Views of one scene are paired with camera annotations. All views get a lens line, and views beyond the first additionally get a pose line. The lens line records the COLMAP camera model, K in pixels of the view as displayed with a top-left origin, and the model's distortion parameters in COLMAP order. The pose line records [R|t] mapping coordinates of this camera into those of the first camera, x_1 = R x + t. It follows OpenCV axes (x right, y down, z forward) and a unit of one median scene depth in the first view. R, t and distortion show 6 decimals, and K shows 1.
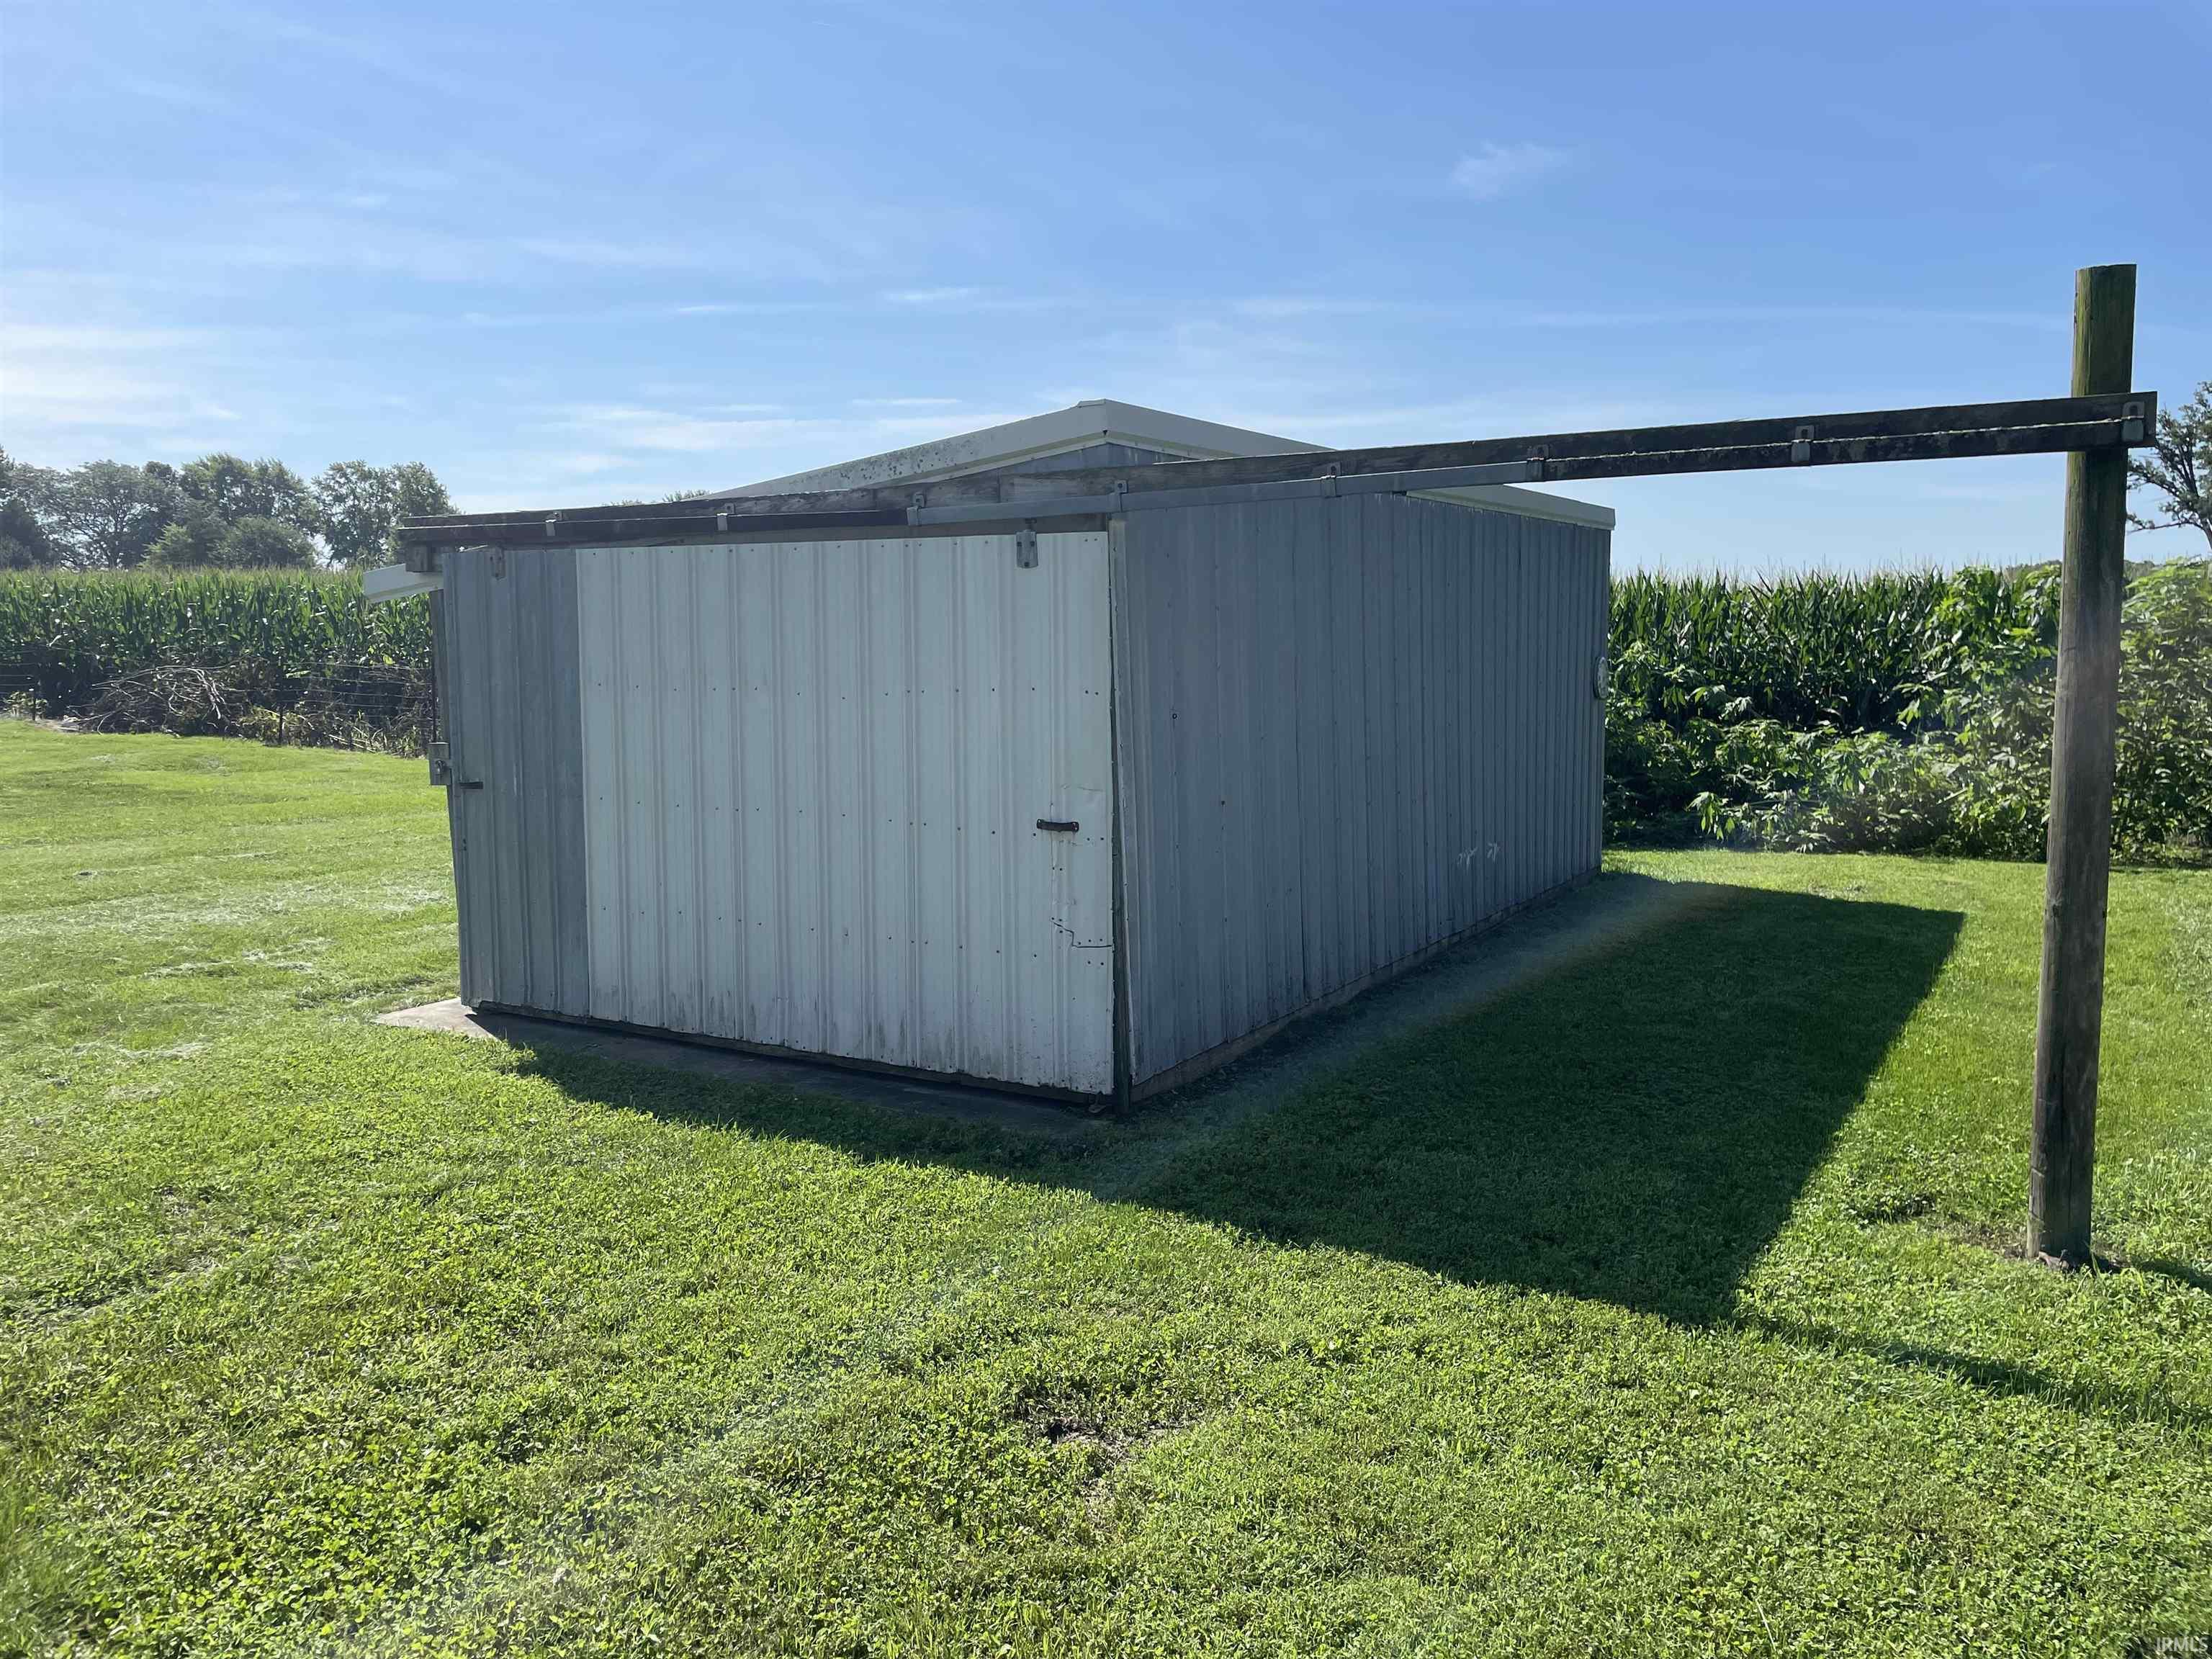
lens RADIAL K [[1671.3, 0, 1109.6], [0, 1671.3, 823.3], [0, 0, 1]] dist [0.089954, -0.115642]
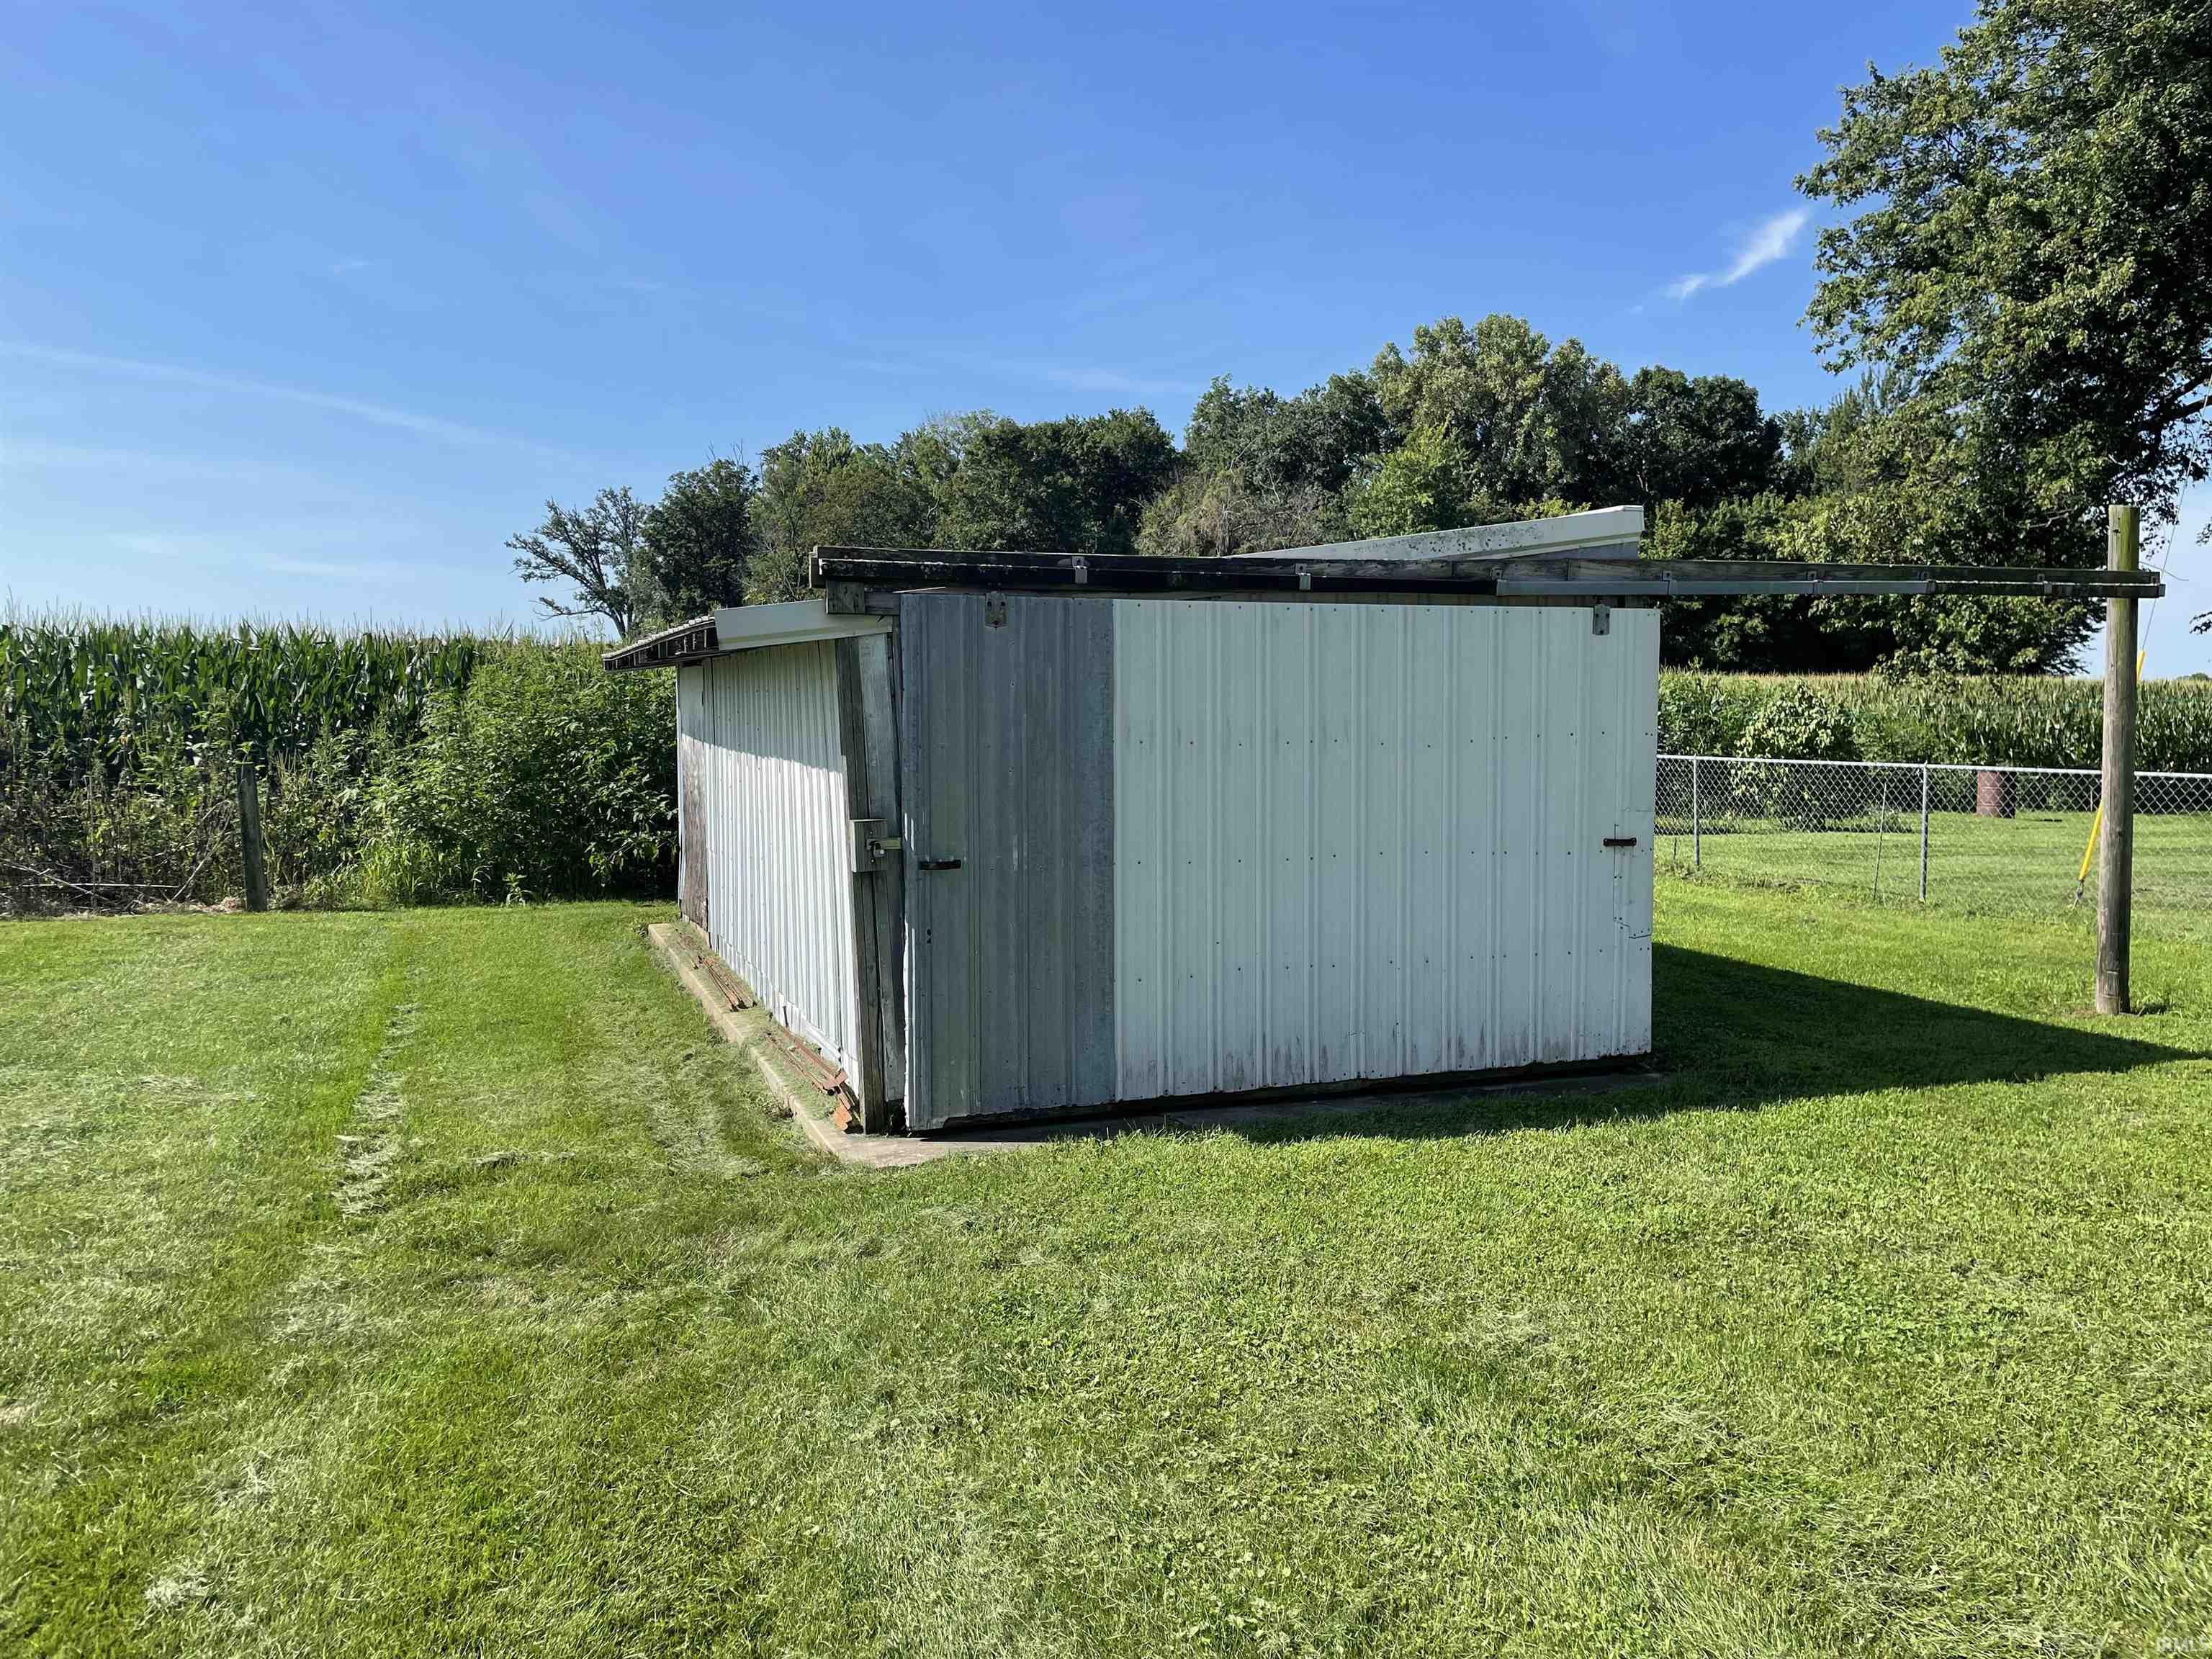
lens RADIAL K [[1671.3, 0, 1113.2], [0, 1671.3, 832.1], [0, 0, 1]] dist [0.089954, -0.115642]
pose [[0.632544, -0.059711, 0.772219, -1.135639], [0.088516, 0.996065, 0.004514, -0.041441], [-0.769449, 0.065498, 0.635340, 0.455700]]
